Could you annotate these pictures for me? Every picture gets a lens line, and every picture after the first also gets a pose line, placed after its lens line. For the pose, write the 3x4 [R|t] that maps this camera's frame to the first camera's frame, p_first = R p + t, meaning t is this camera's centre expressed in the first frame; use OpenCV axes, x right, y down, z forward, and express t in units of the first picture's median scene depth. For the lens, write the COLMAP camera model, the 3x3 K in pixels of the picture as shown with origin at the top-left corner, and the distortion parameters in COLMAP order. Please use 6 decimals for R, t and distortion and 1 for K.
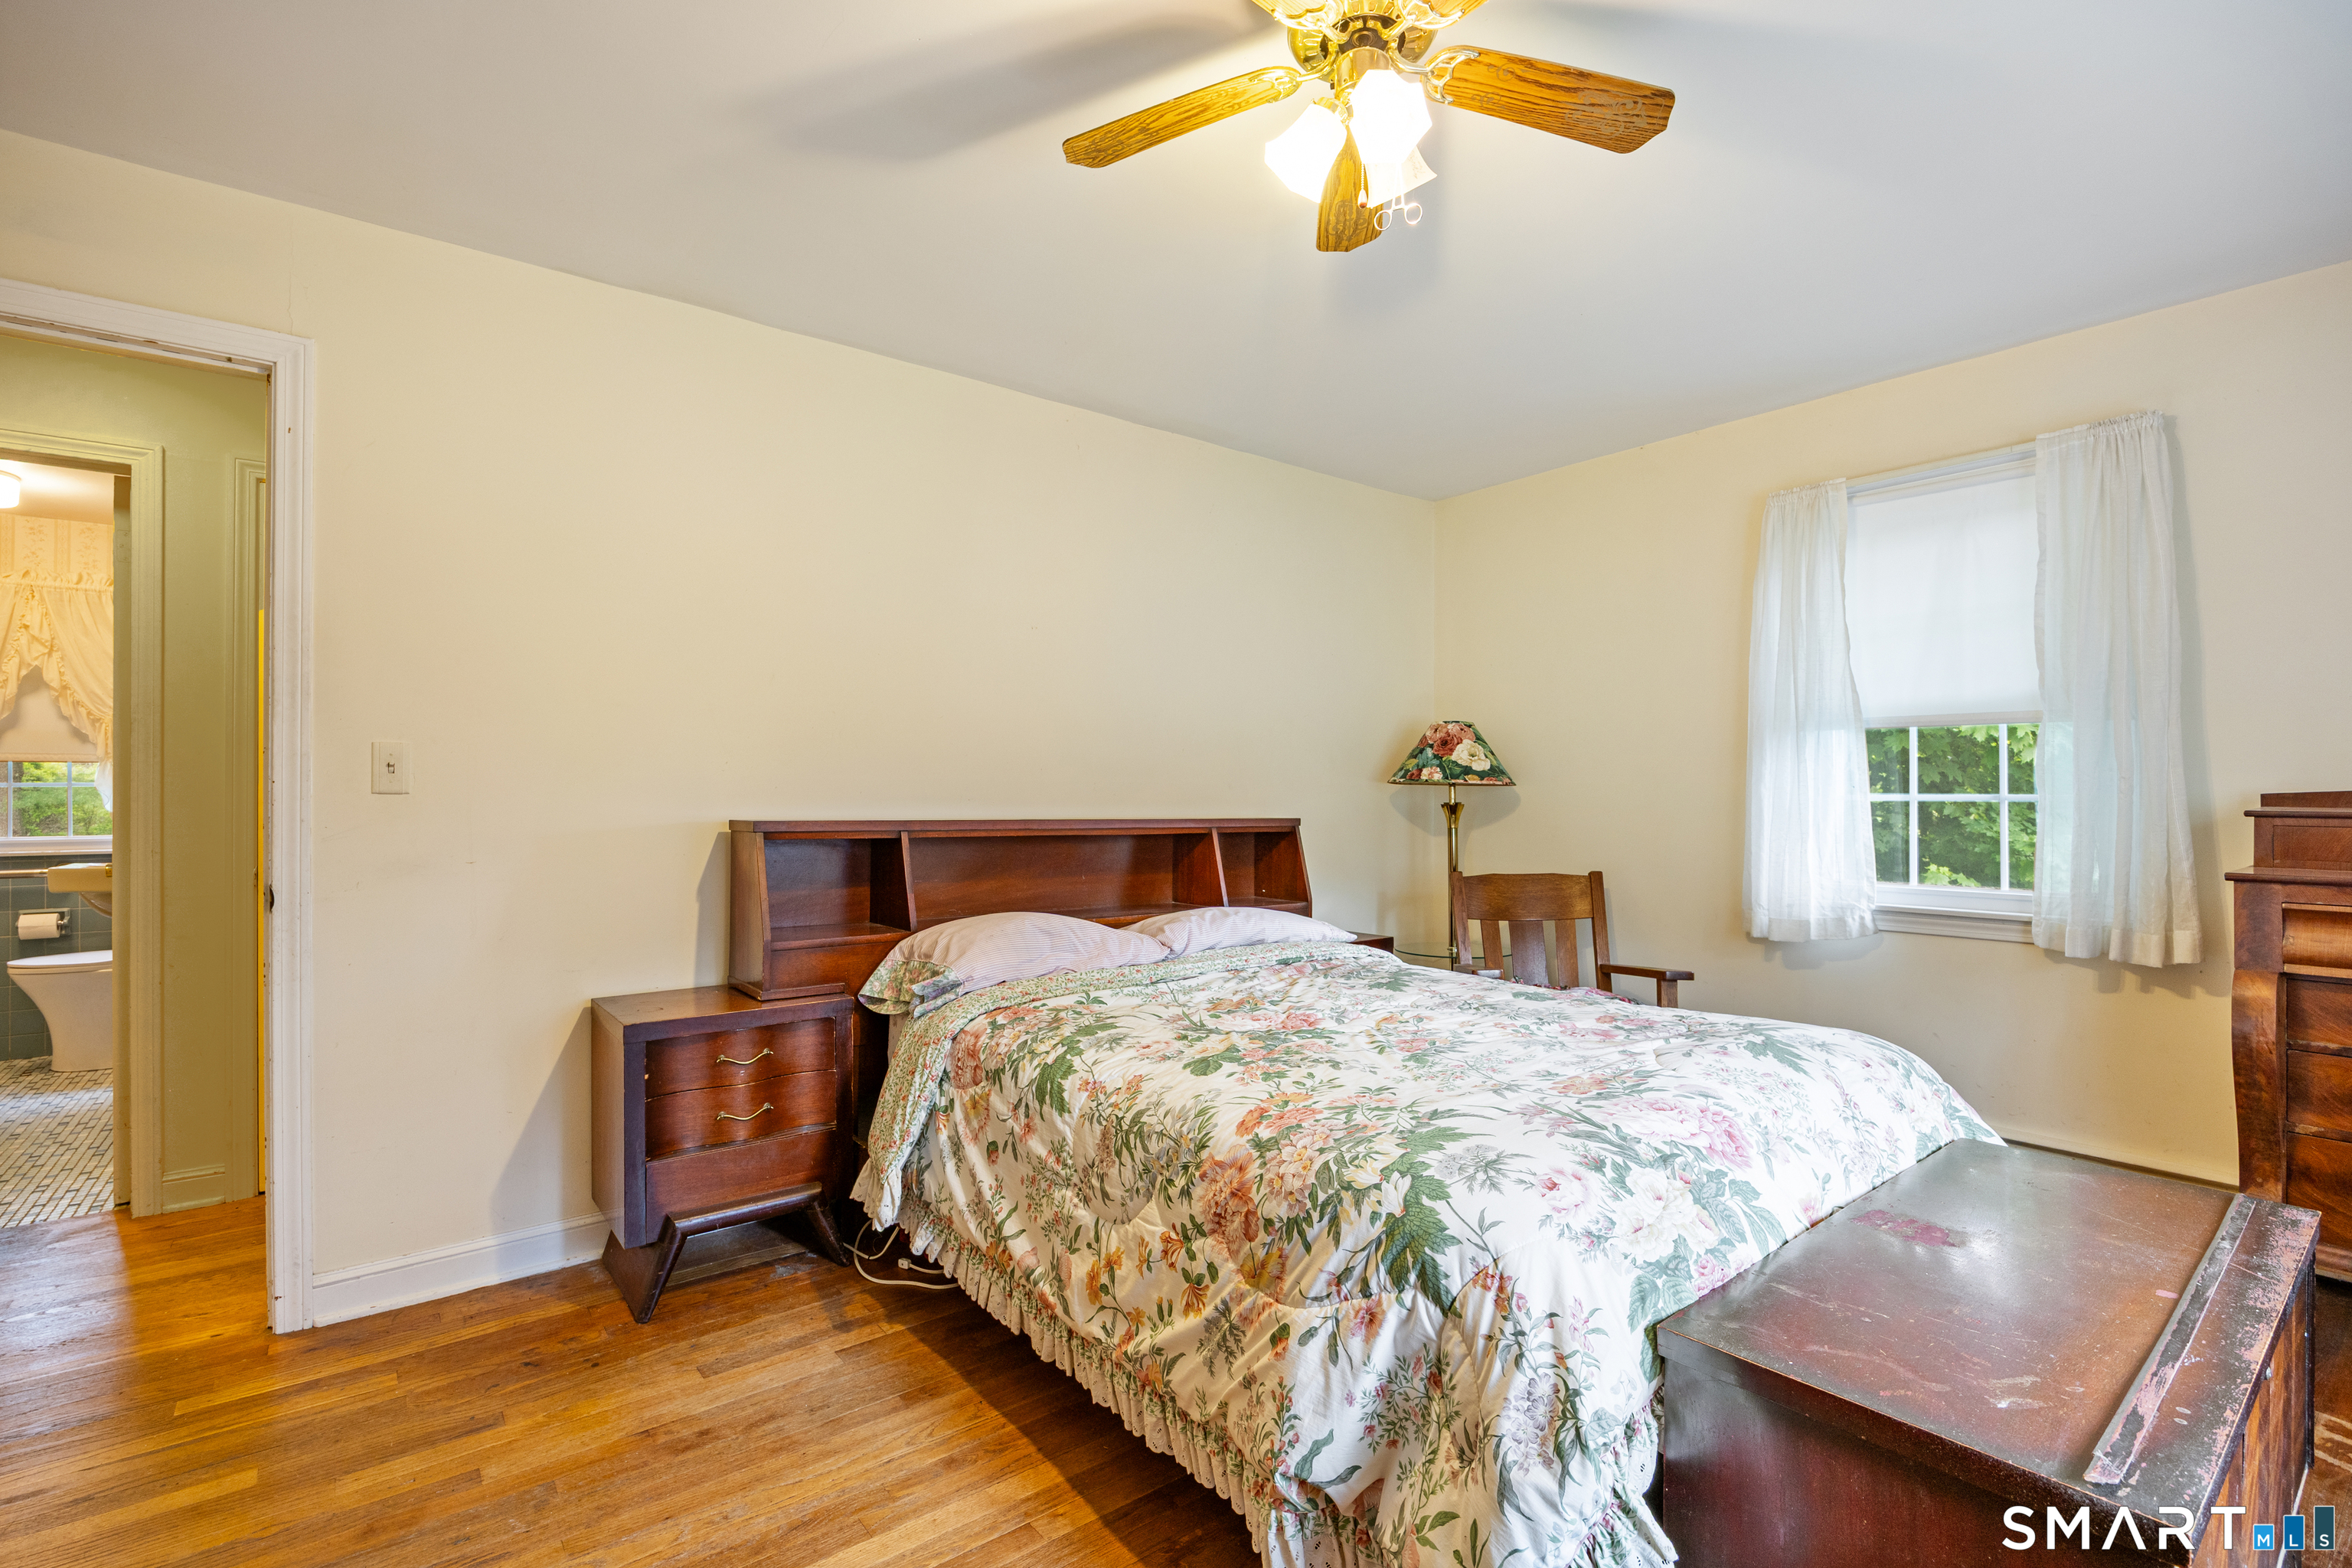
lens RADIAL K [[1081.5, 0, 1174.1], [0, 1081.5, 790.6], [0, 0, 1]] dist [-0.010273, 0.000134]
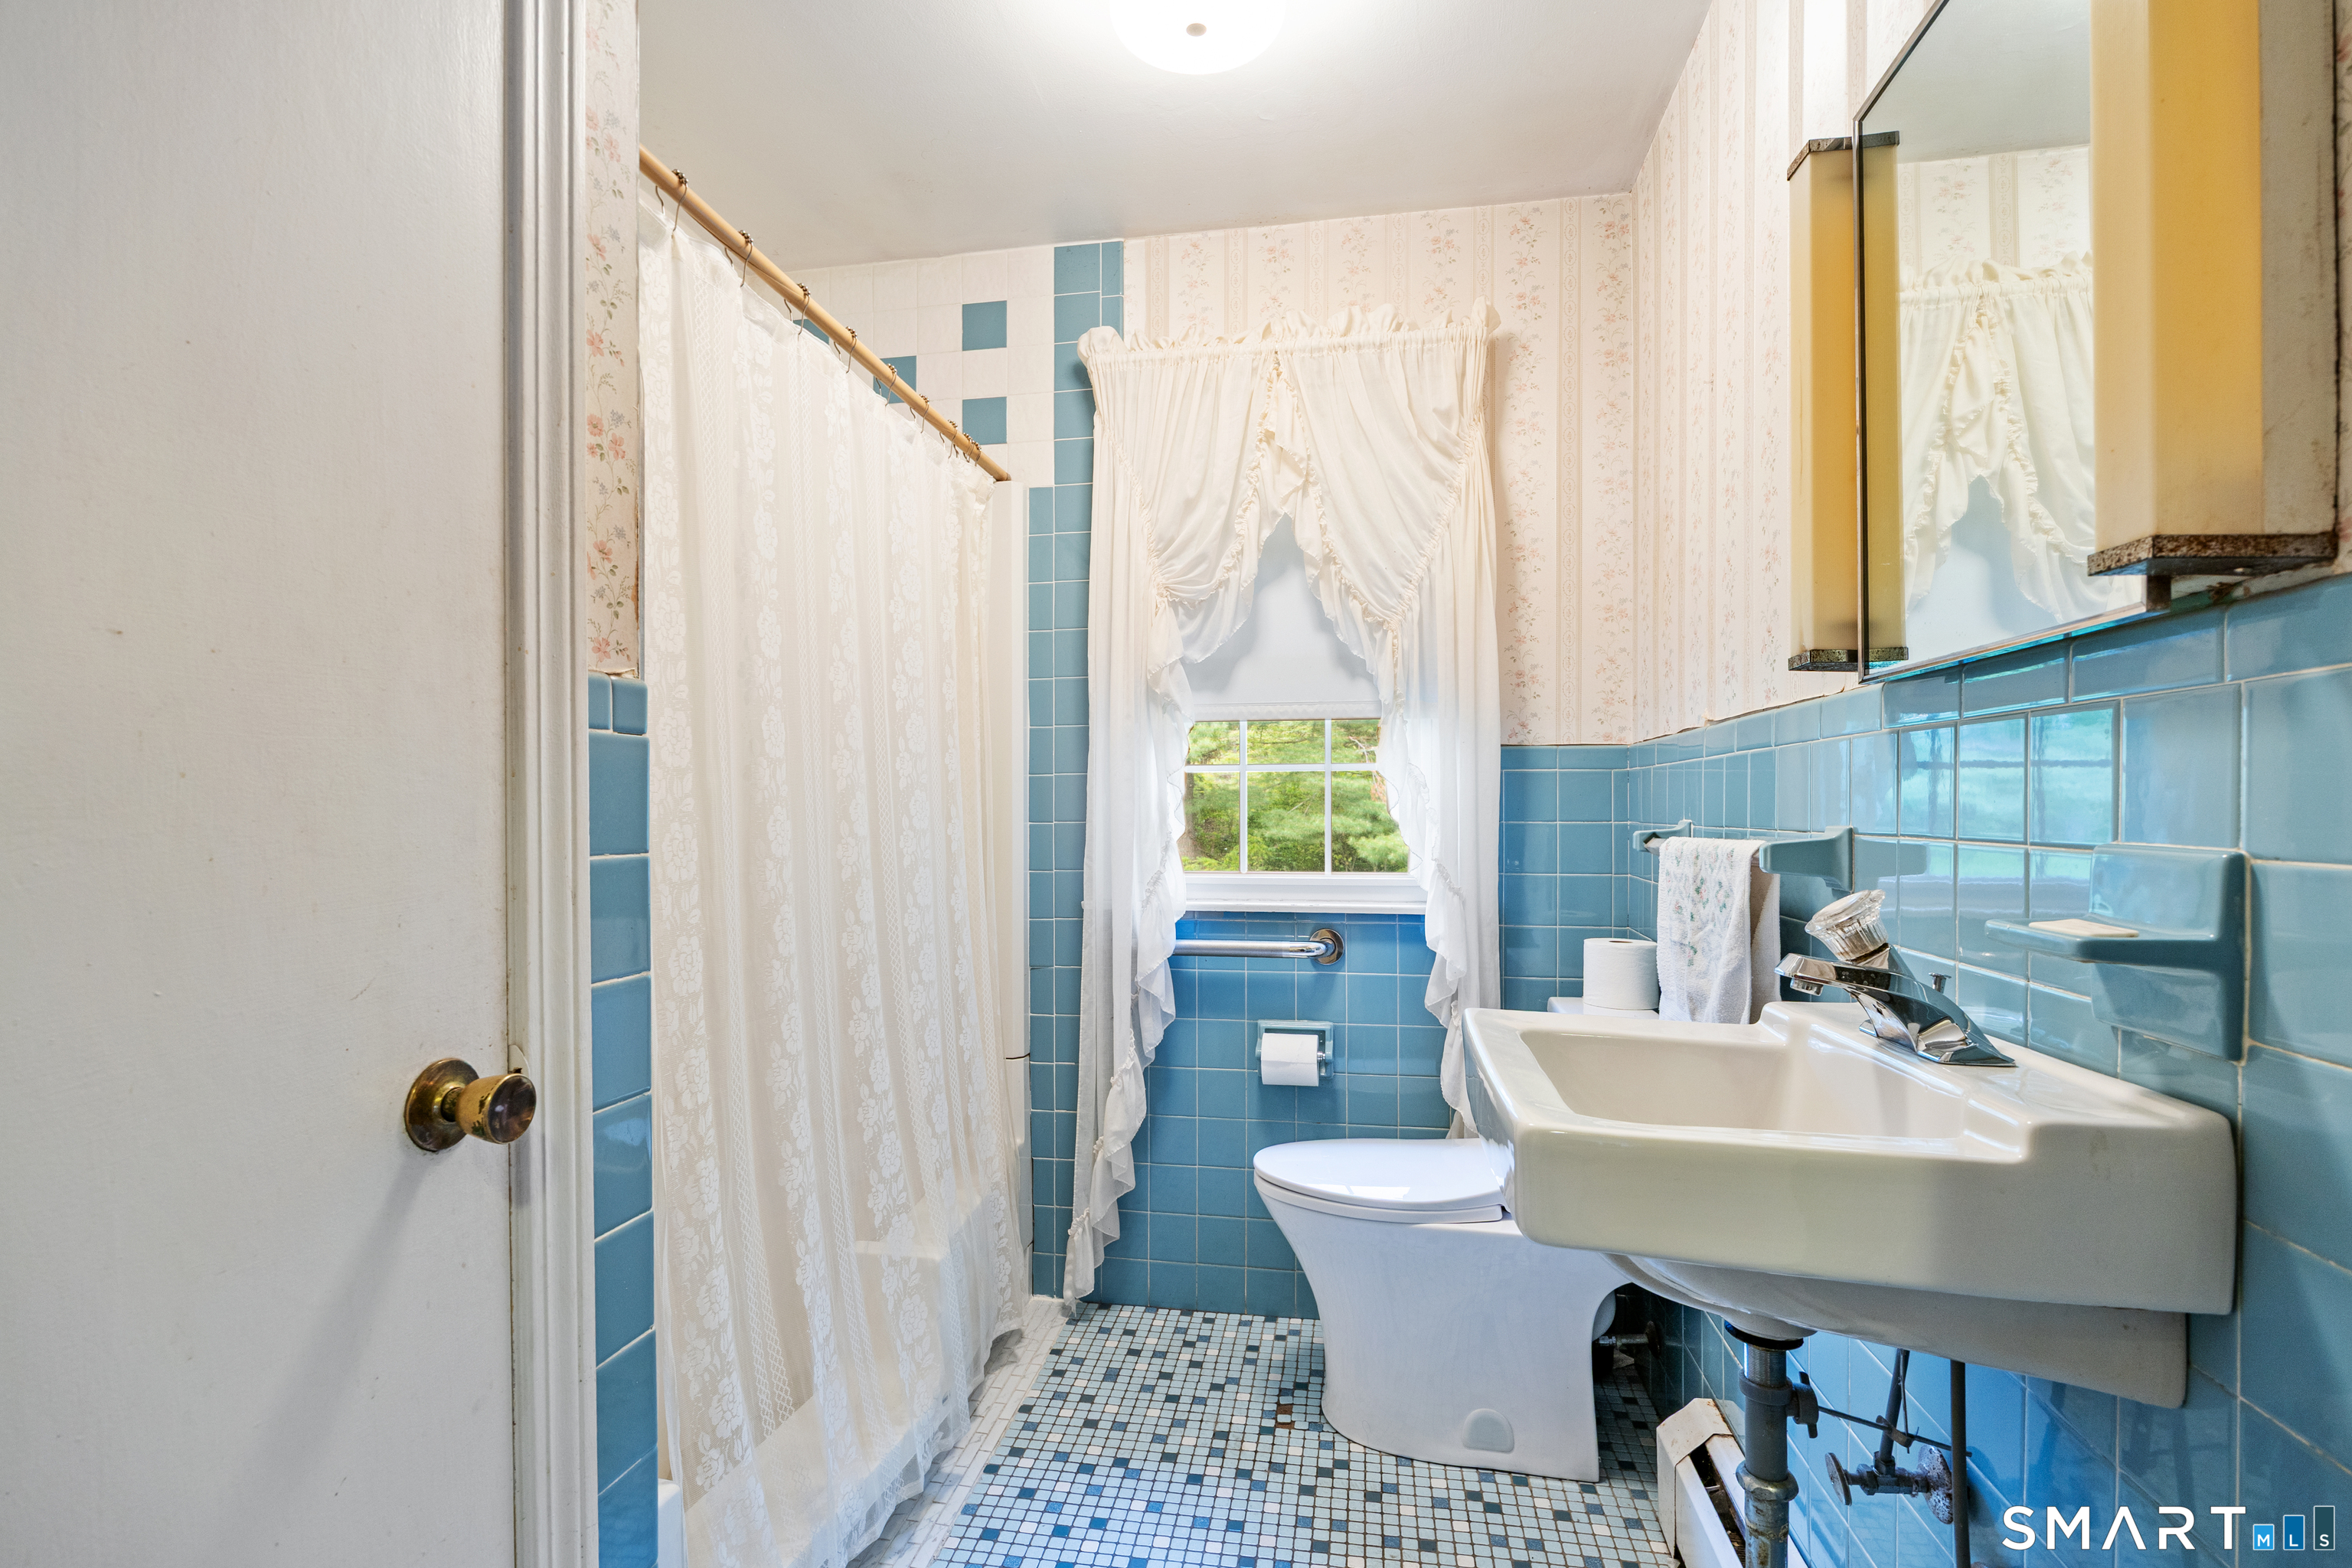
lens RADIAL K [[1081.5, 0, 1173.3], [0, 1081.5, 796.6], [0, 0, 1]] dist [-0.010273, 0.000134]
pose [[0.670337, -0.002043, -0.742054, -0.734054], [0.005154, 0.999985, 0.001903, 0.006651], [0.742039, -0.005100, 0.670338, 0.633843]]
